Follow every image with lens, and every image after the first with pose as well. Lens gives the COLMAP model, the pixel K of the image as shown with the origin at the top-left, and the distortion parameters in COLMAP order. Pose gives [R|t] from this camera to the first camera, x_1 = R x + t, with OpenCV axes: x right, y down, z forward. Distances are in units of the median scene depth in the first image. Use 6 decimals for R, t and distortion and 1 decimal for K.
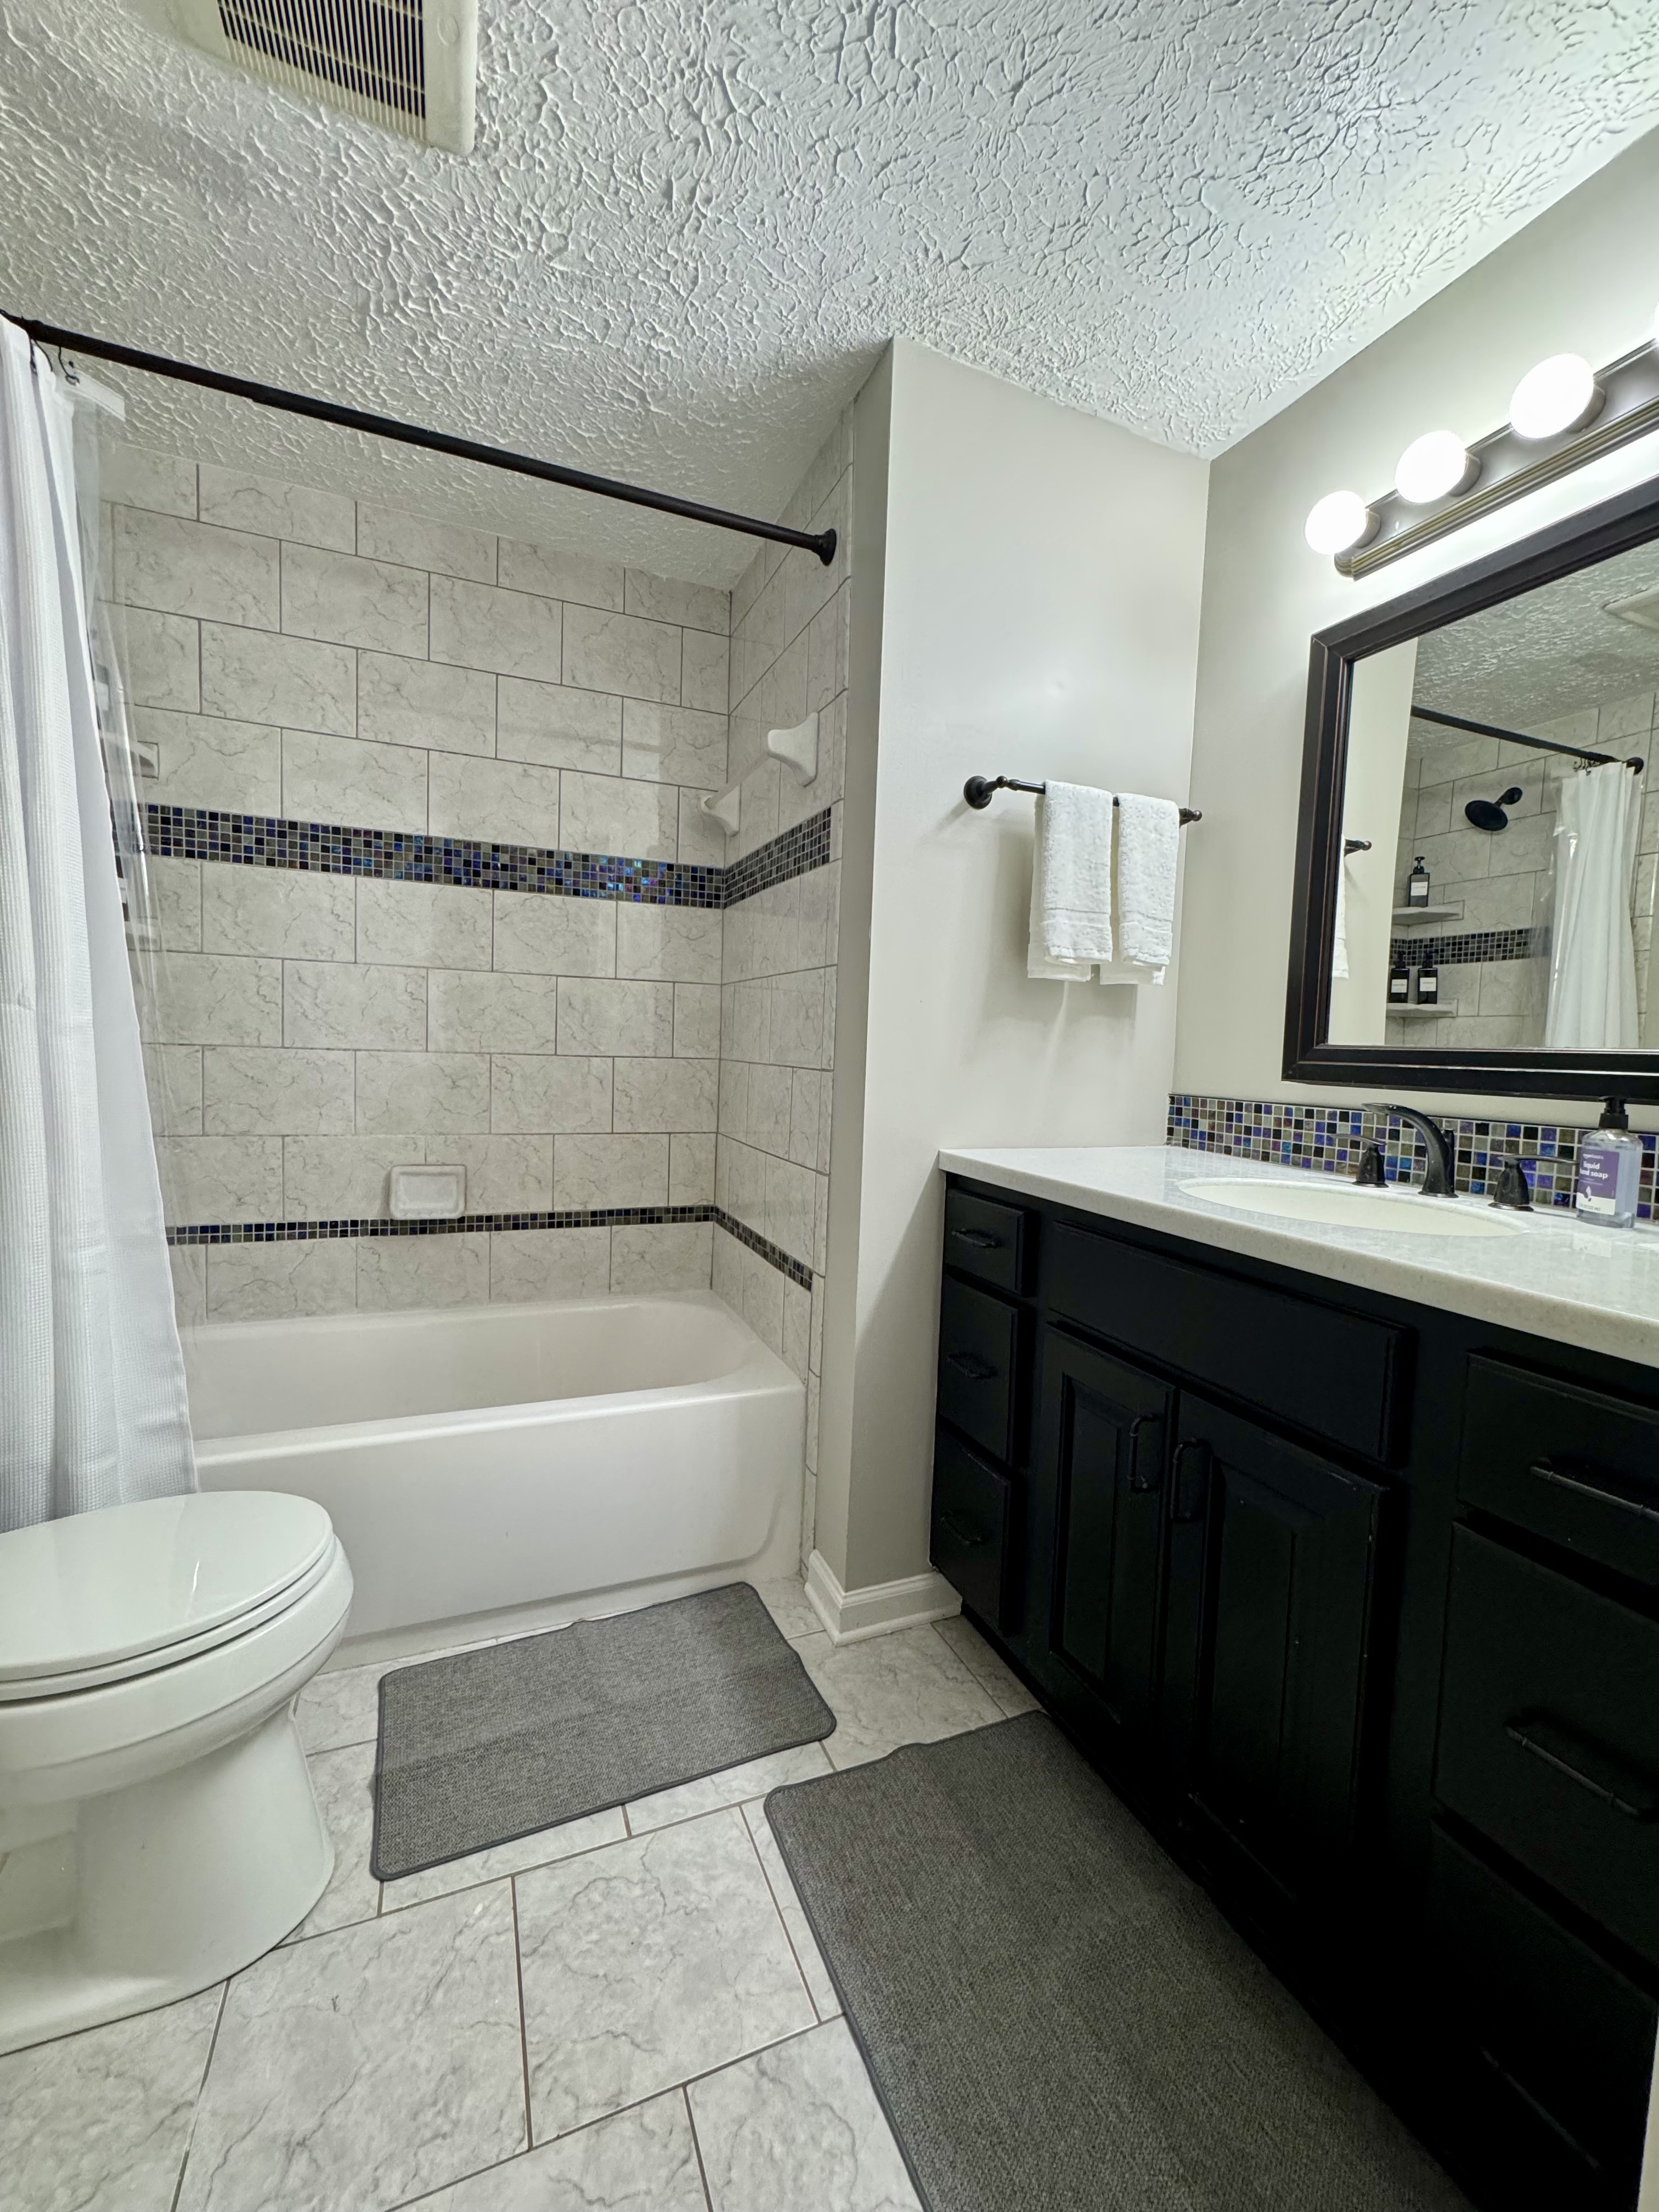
lens RADIAL K [[881.5, 0, 830.2], [0, 881.5, 1104.6], [0, 0, 1]] dist [-0.003267, 0.000379]
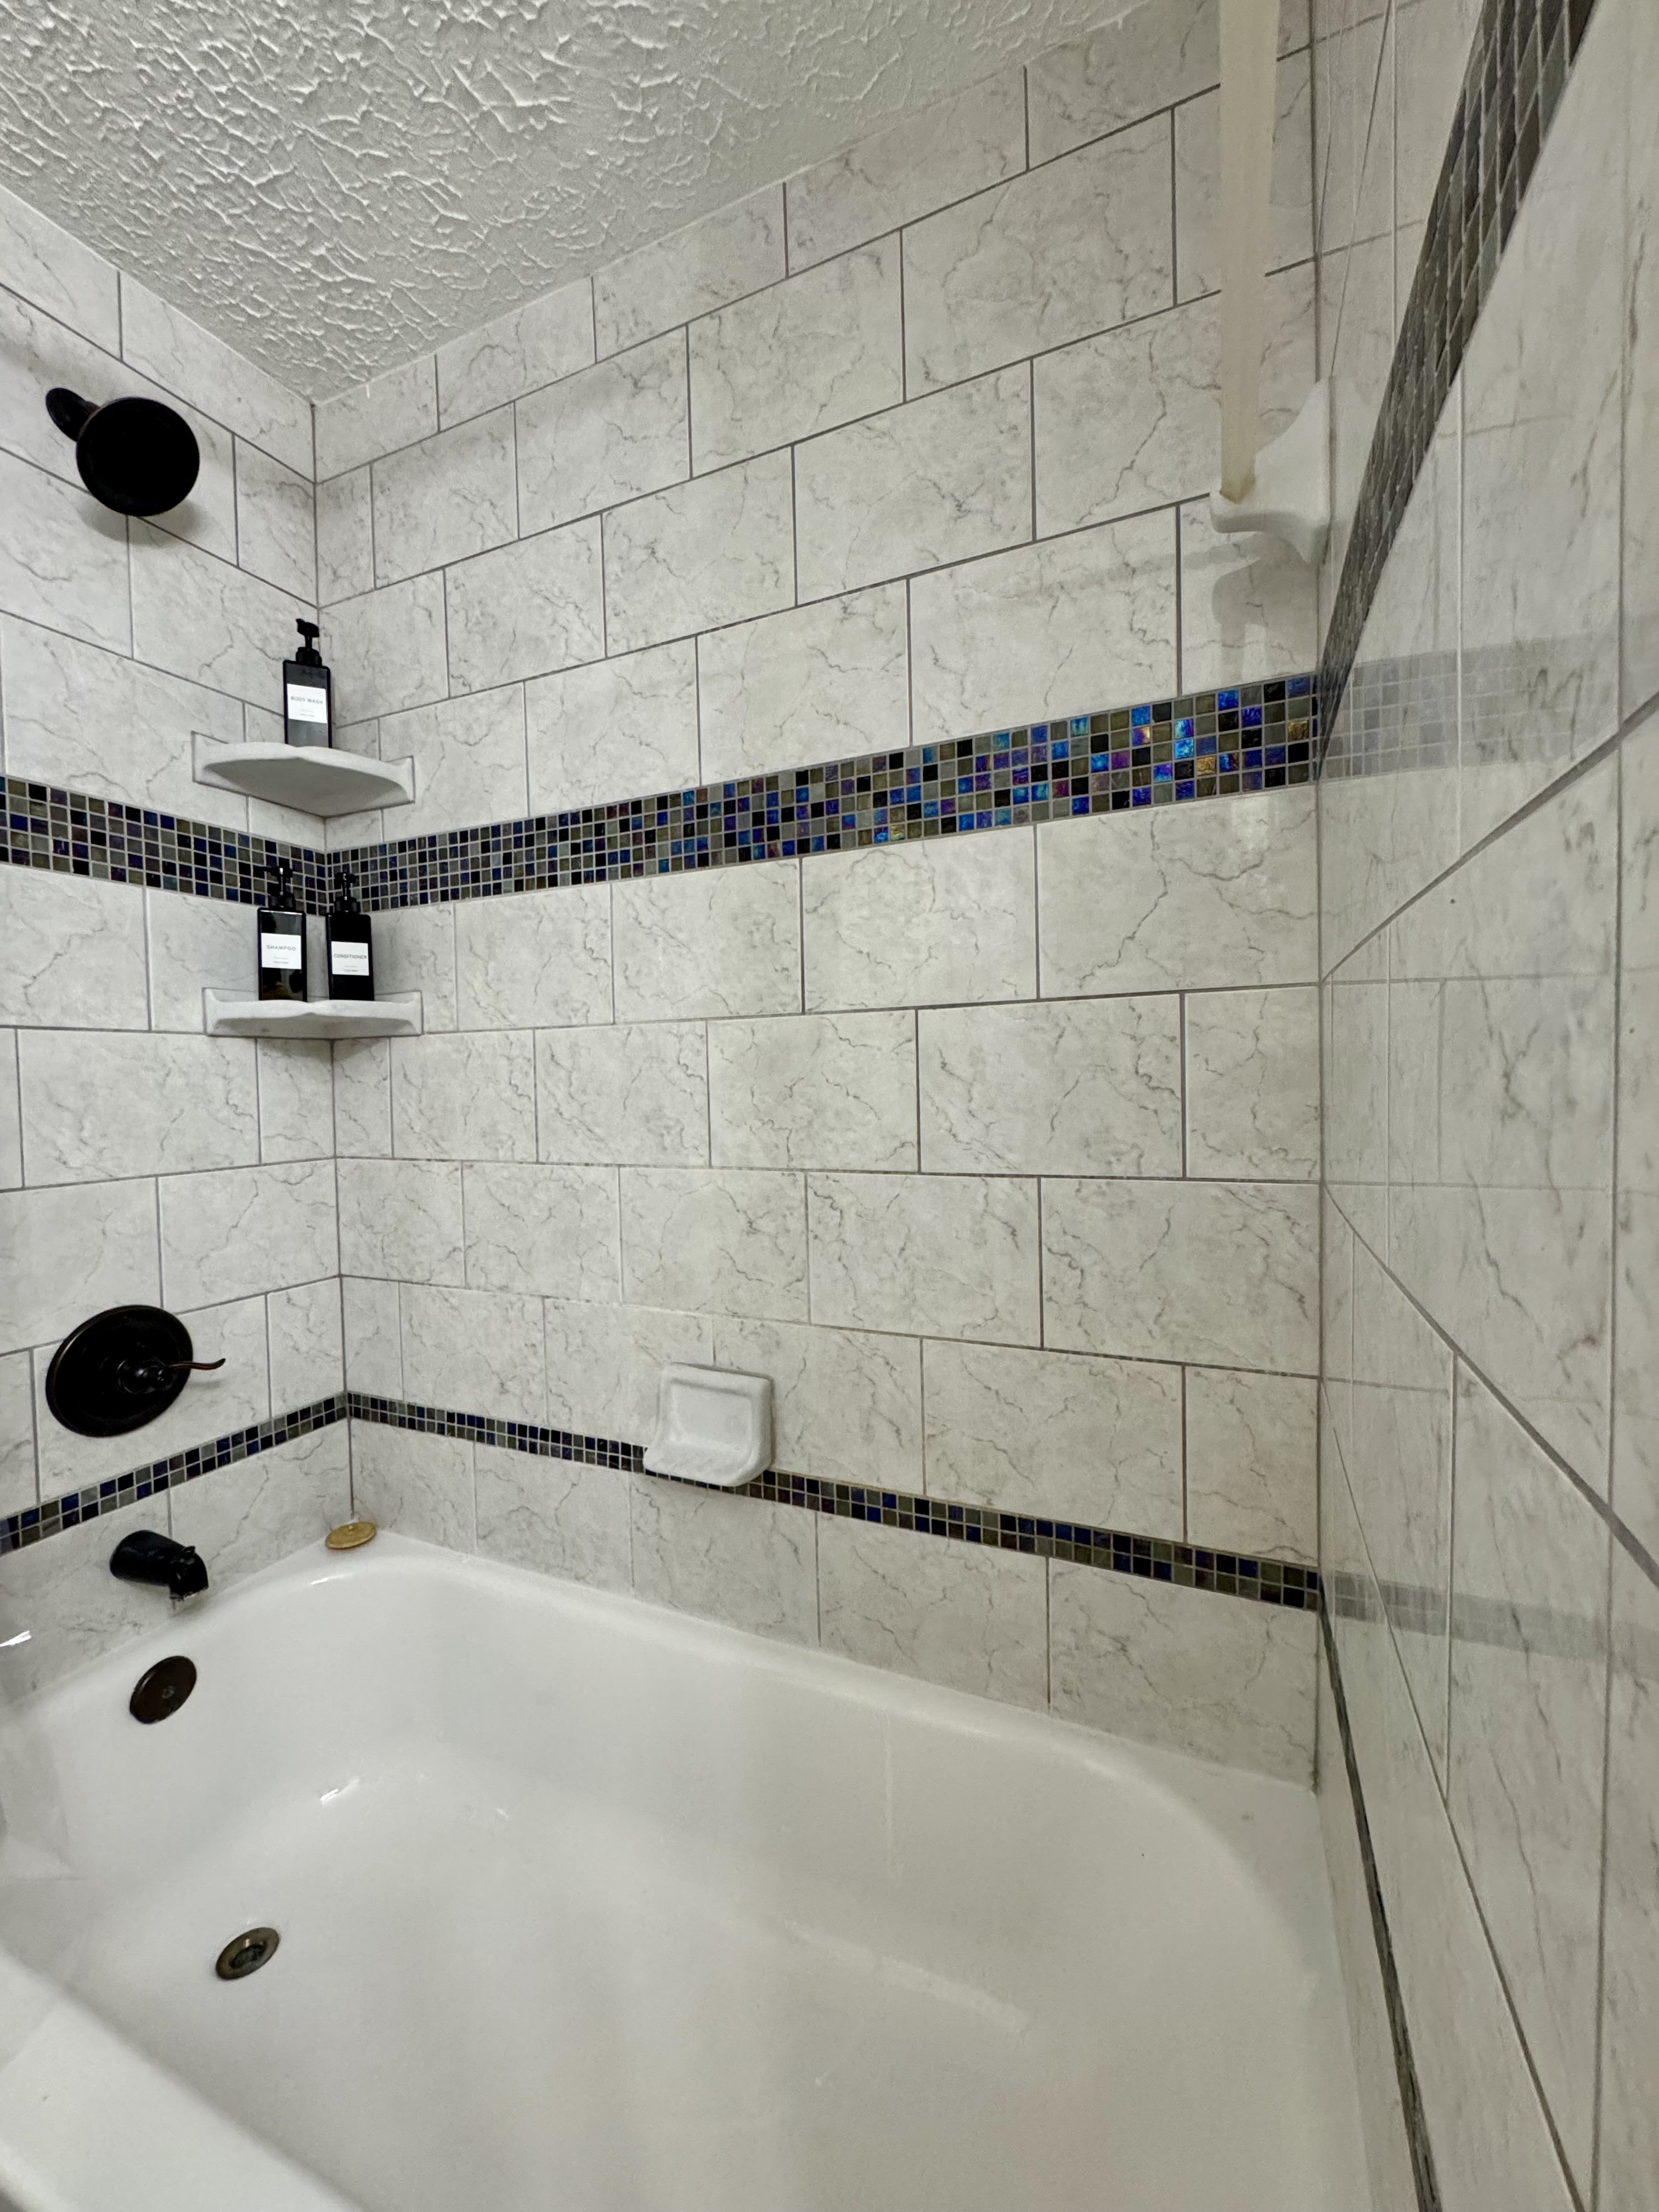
lens RADIAL K [[881.5, 0, 822.1], [0, 881.5, 1107.8], [0, 0, 1]] dist [-0.003267, 0.000379]
pose [[0.683565, -0.026514, -0.729408, 0.002798], [-0.003599, 0.999205, -0.039693, -0.075299], [0.729881, 0.029758, 0.682926, 0.659728]]
